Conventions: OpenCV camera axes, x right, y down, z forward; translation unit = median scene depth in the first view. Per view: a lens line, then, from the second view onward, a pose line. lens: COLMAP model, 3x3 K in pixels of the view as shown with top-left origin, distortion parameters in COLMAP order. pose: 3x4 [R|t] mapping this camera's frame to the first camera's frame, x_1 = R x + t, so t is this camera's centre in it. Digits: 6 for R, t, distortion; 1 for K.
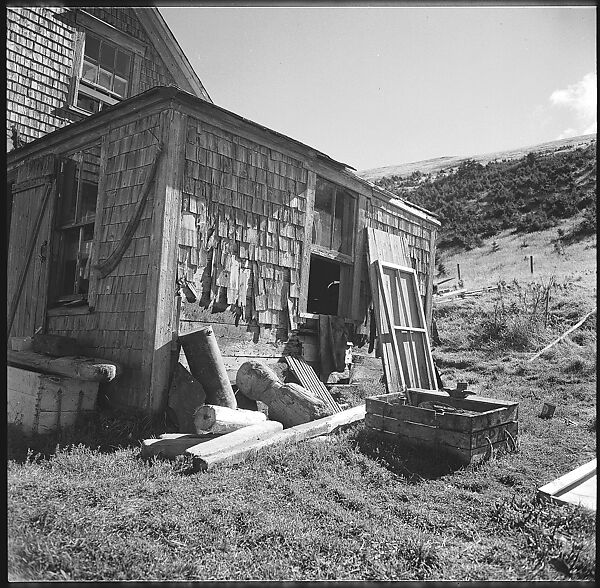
lens RADIAL K [[569.5, 0, 298.4], [0, 569.5, 295.5], [0, 0, 1]] dist [-0.059349, 0.091186]
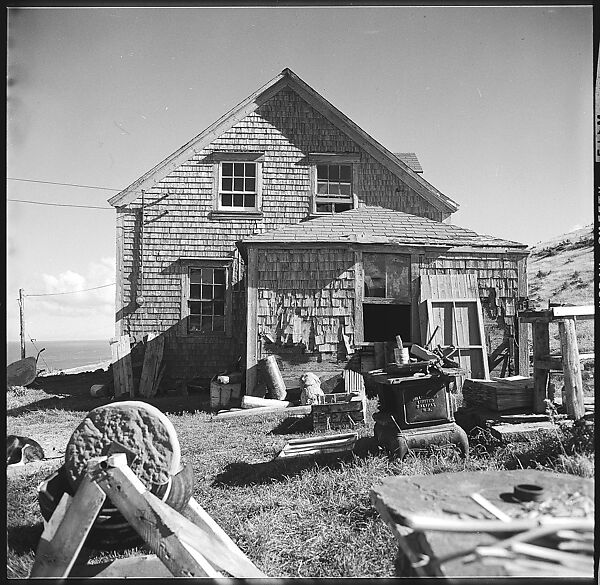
lens RADIAL K [[577.1, 0, 298.6], [0, 577.1, 293.1], [0, 0, 1]] dist [-0.058698, 0.028071]
pose [[0.673287, -0.114048, -0.730532, 1.136502], [0.100200, 0.992991, -0.062675, -0.023281], [0.732560, -0.031001, 0.679996, -0.219509]]
